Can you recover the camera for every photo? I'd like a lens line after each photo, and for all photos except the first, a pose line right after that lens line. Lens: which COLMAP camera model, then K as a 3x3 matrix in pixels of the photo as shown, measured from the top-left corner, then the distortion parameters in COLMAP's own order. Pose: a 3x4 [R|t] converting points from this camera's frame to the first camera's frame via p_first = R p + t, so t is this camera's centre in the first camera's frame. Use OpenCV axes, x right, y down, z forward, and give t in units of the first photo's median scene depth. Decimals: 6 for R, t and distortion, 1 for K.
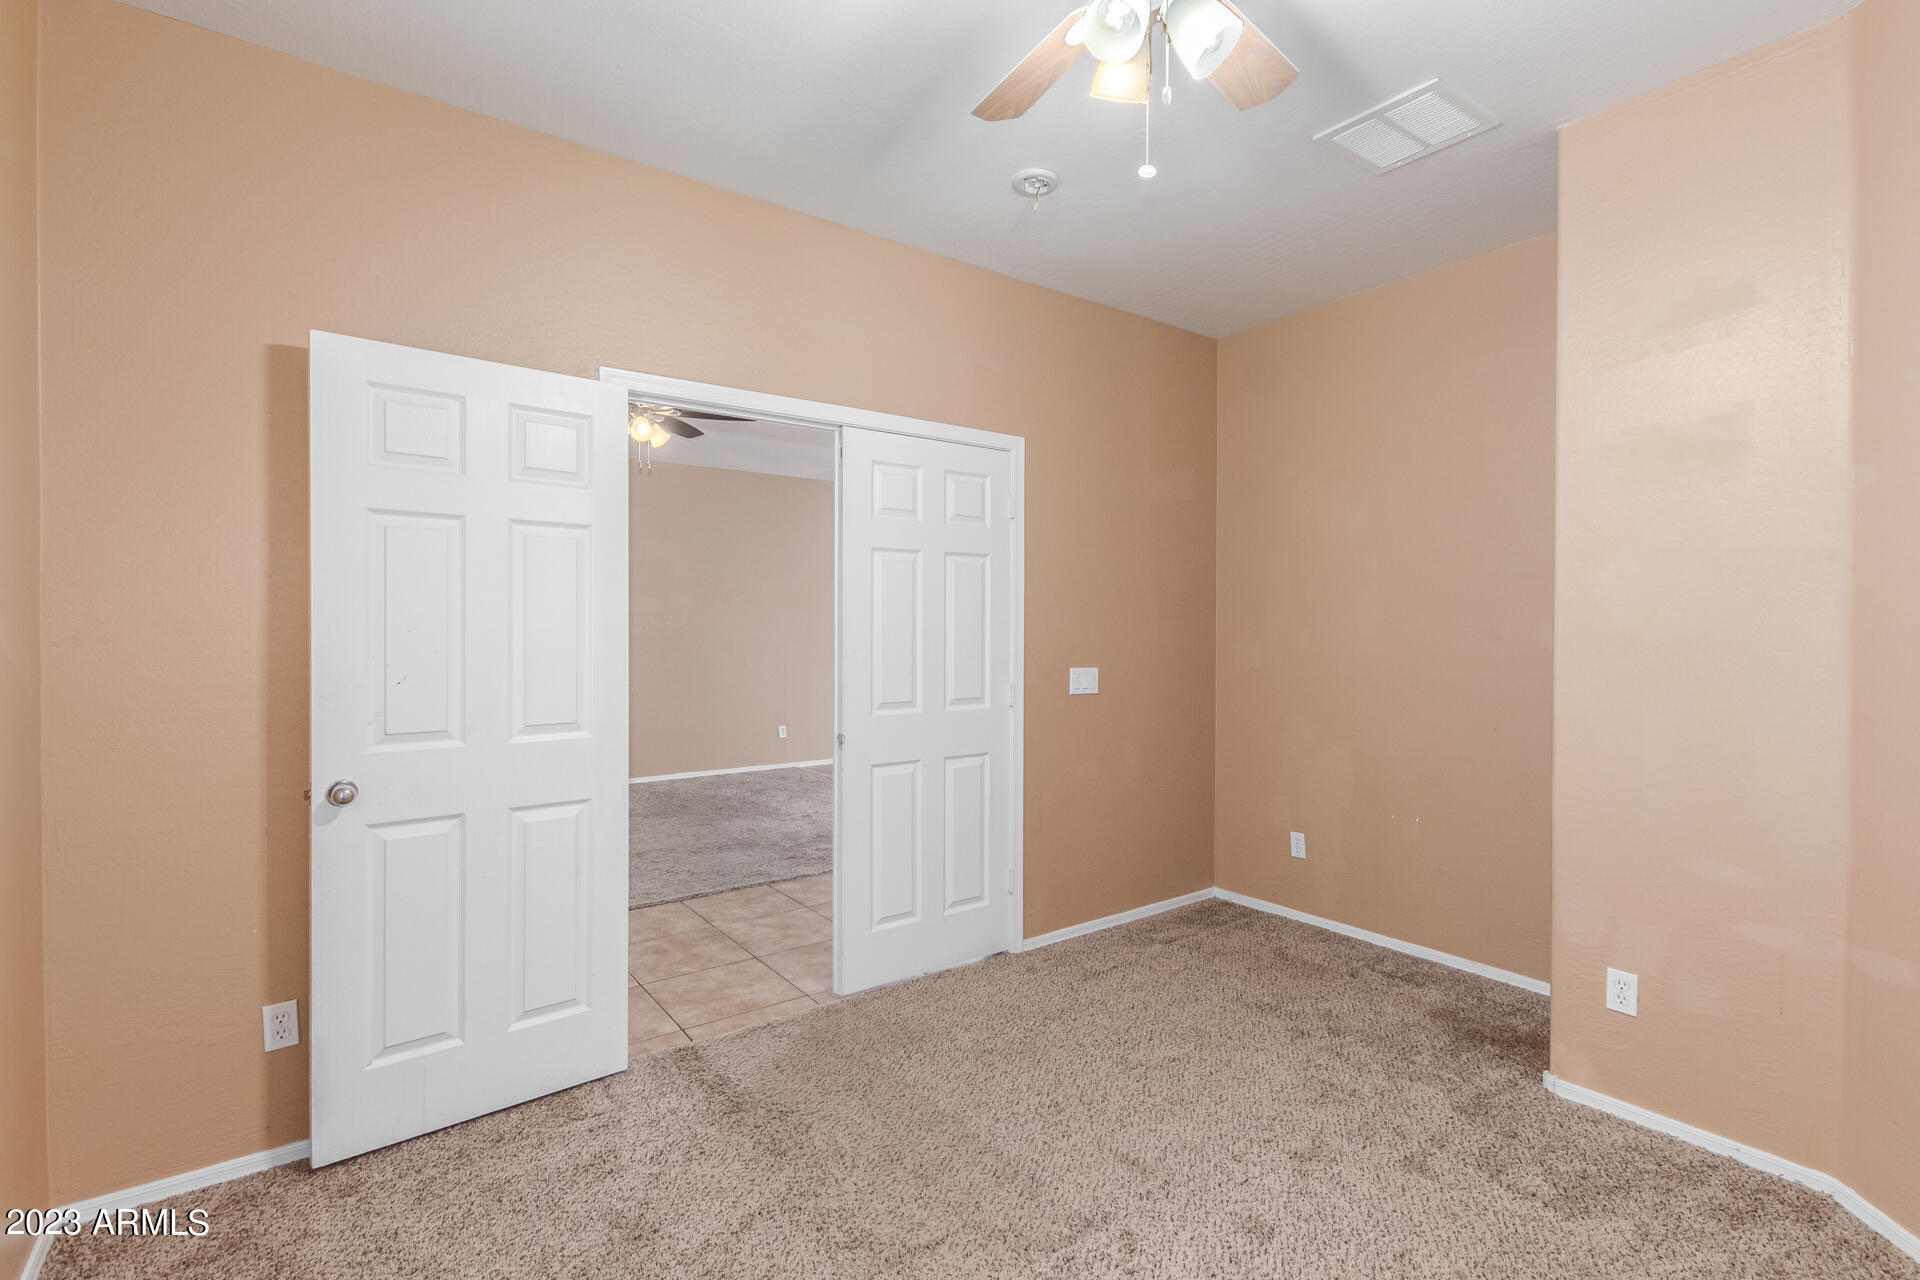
lens RADIAL K [[881.6, 0, 957.9], [0, 881.6, 632.5], [0, 0, 1]] dist [0.007096, -0.003006]
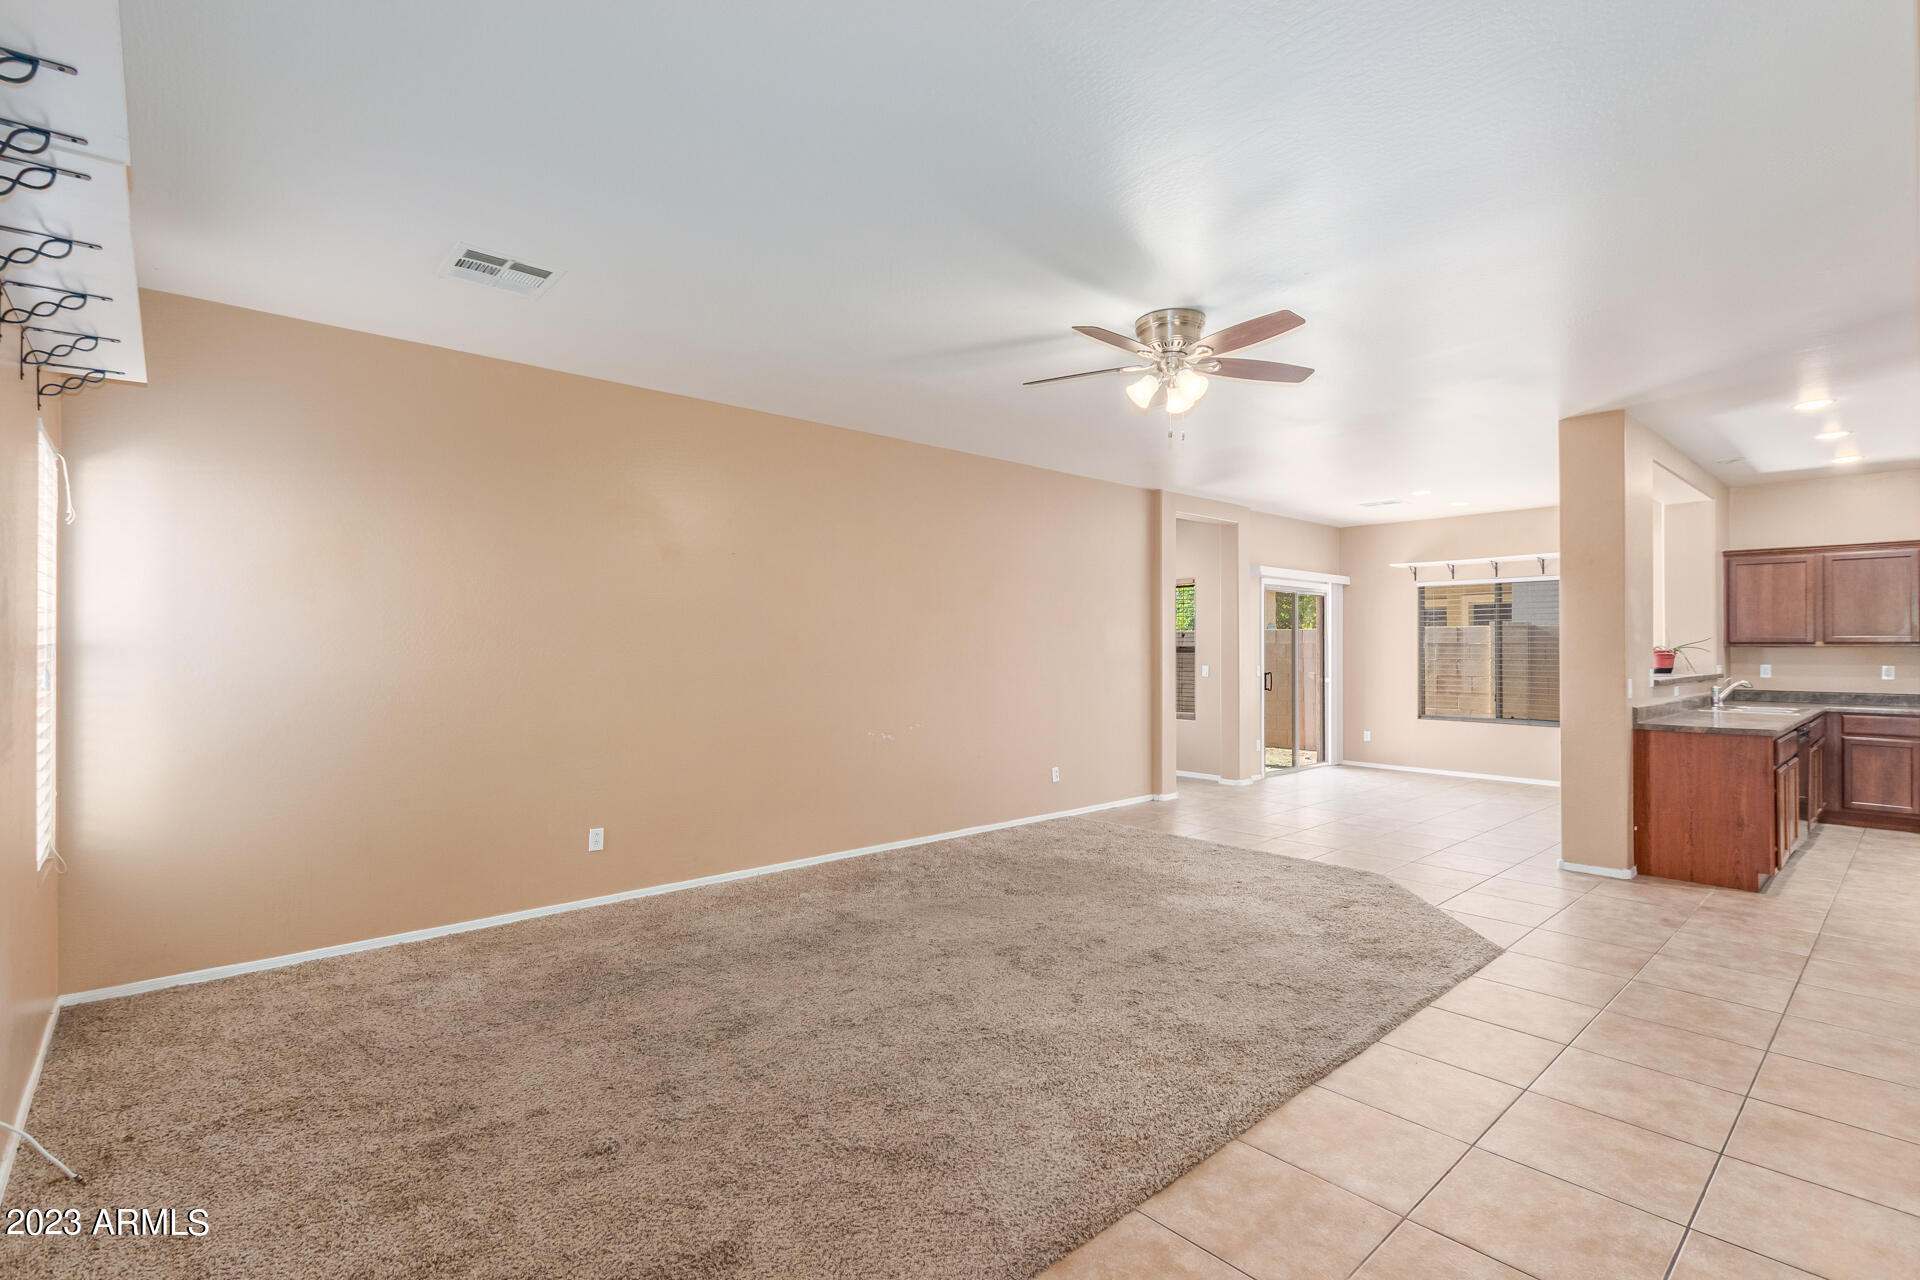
lens RADIAL K [[881.6, 0, 957.2], [0, 881.6, 638.3], [0, 0, 1]] dist [0.007096, -0.003006]
pose [[0.995236, 0.002357, 0.097467, -0.771324], [-0.000580, 0.999833, -0.018256, -0.005767], [-0.097494, 0.018112, 0.995071, 0.343921]]
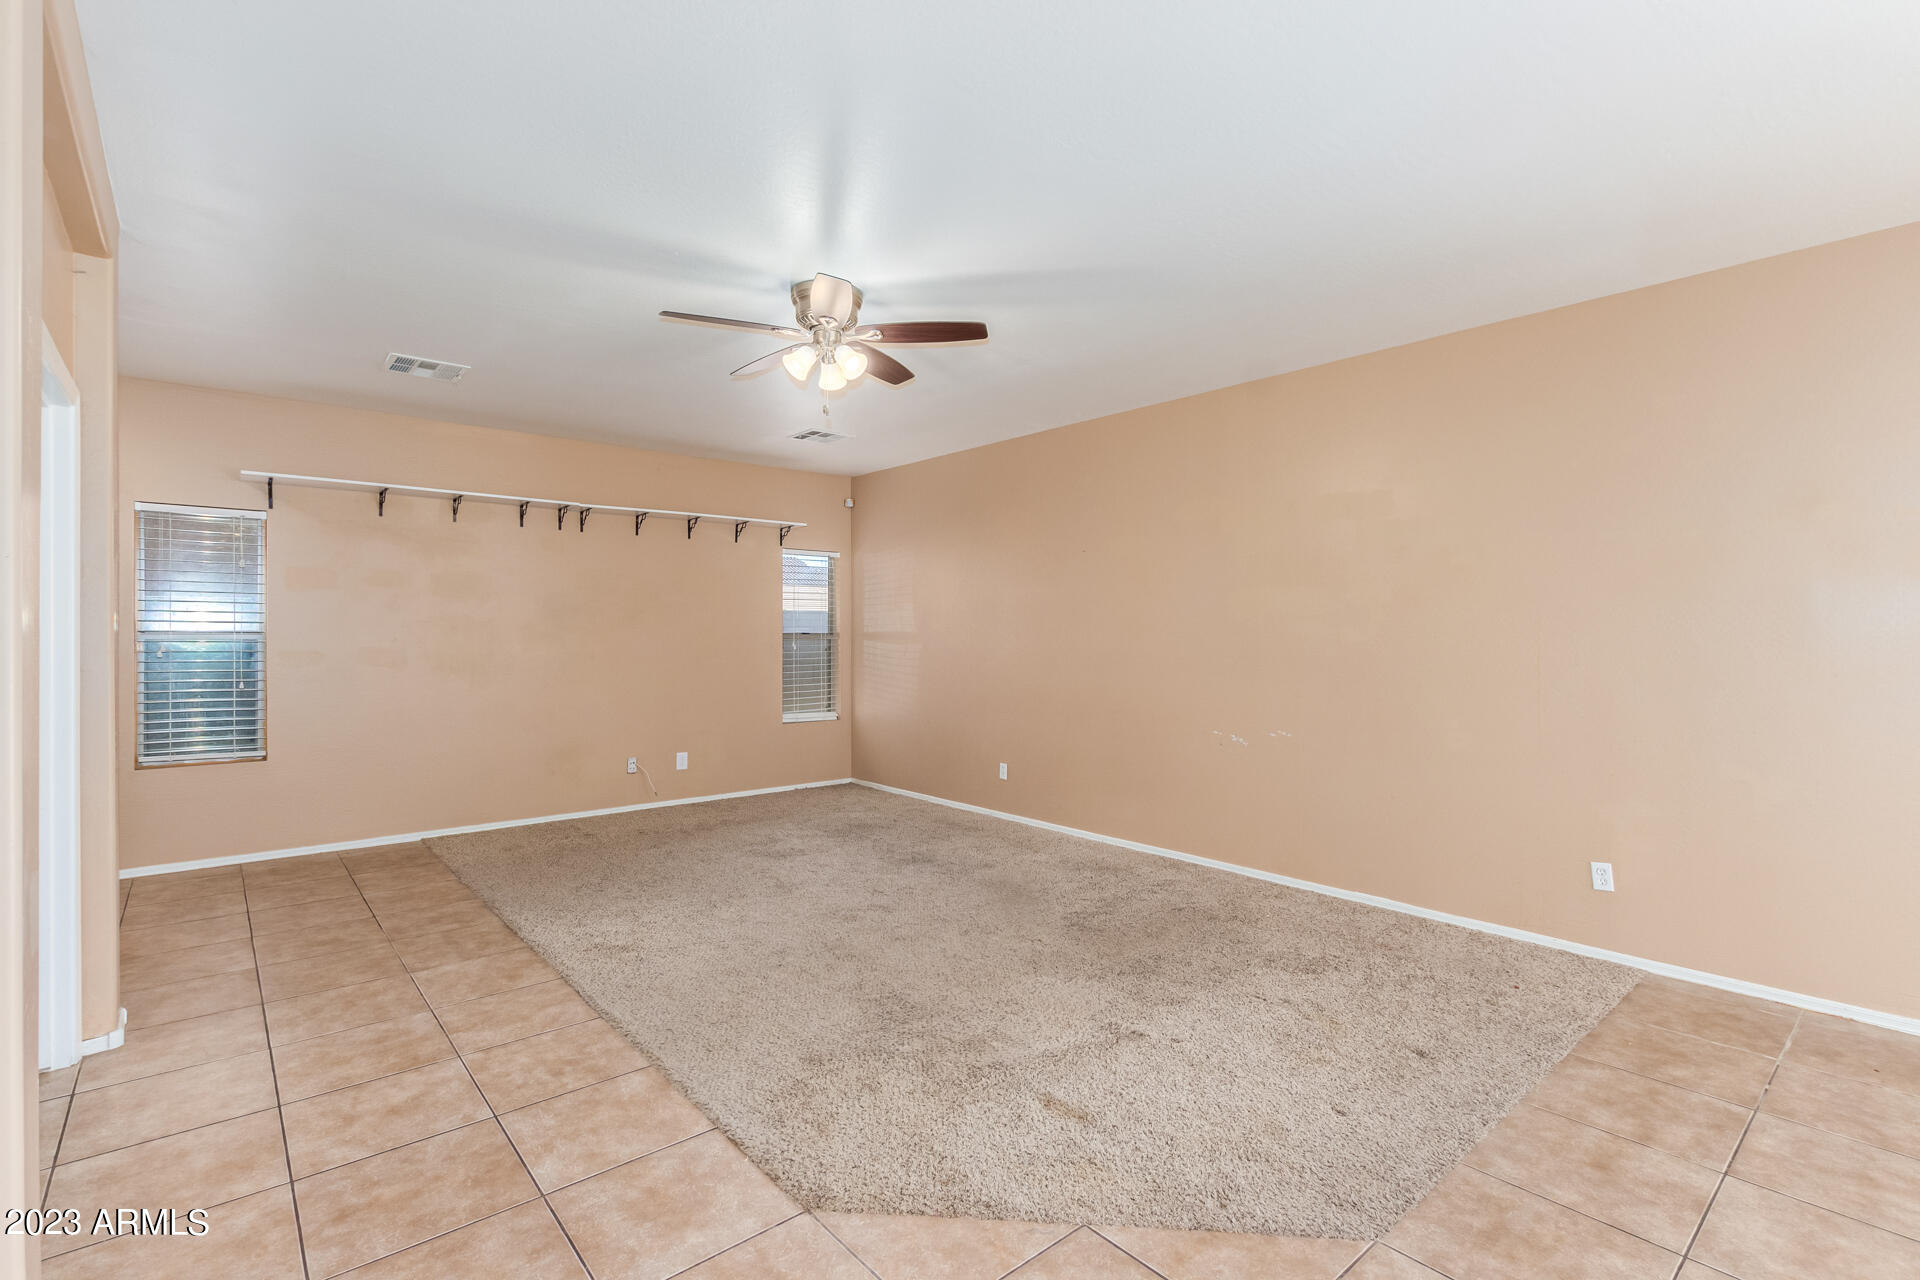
lens RADIAL K [[881.6, 0, 954.3], [0, 881.6, 633.2], [0, 0, 1]] dist [0.007096, -0.003006]
pose [[0.072493, 0.001042, -0.997368, 0.459506], [-0.011234, 0.999937, 0.000229, -0.015045], [0.997306, 0.011188, 0.072500, 1.319608]]
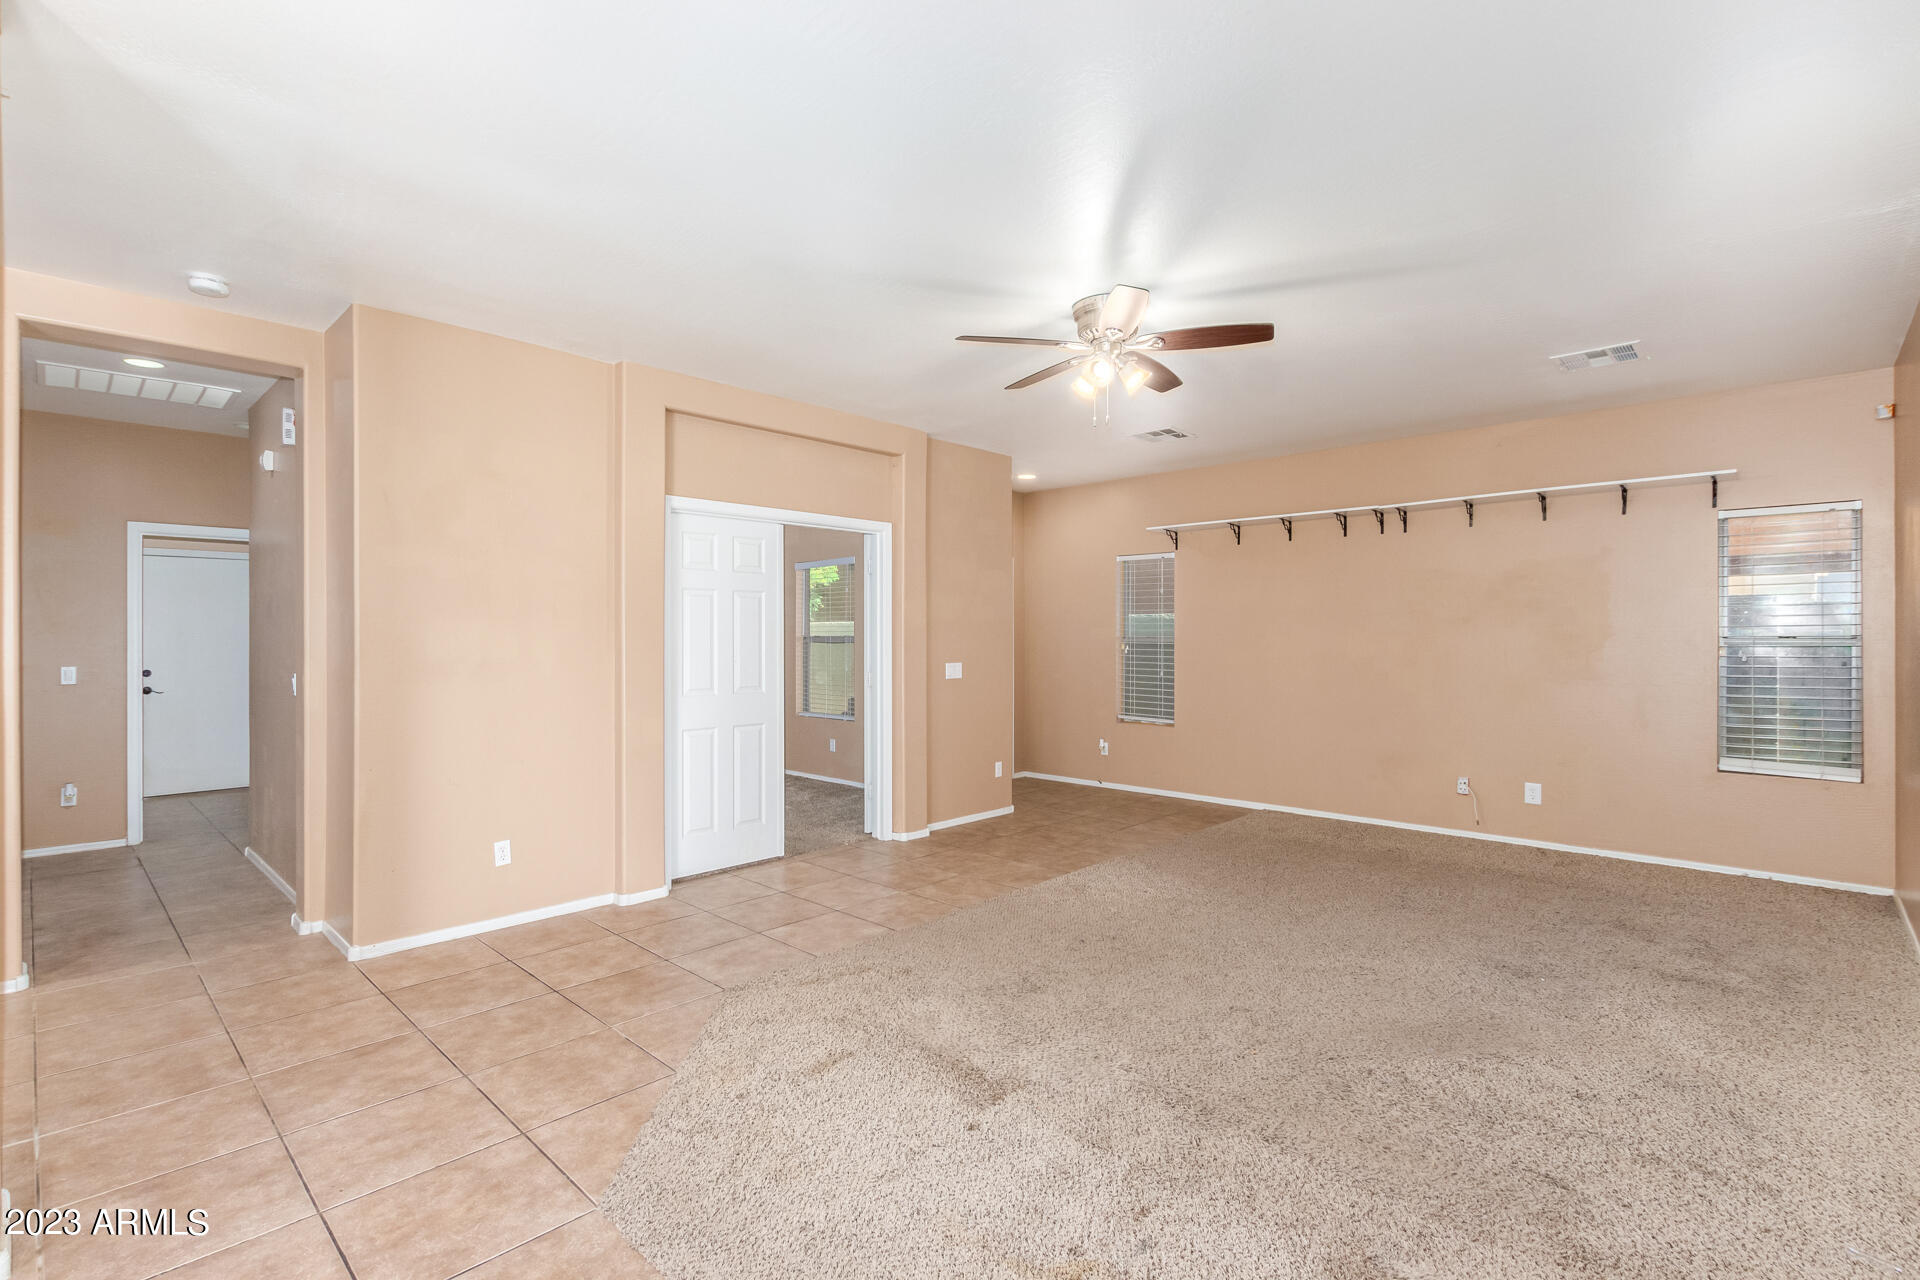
lens RADIAL K [[881.6, 0, 950.5], [0, 881.6, 636.9], [0, 0, 1]] dist [0.007096, -0.003006]
pose [[-0.985835, 0.000673, -0.167718, -0.136195], [-0.000922, 0.999955, 0.009430, -0.022375], [0.167717, 0.009451, -0.985790, 2.144862]]
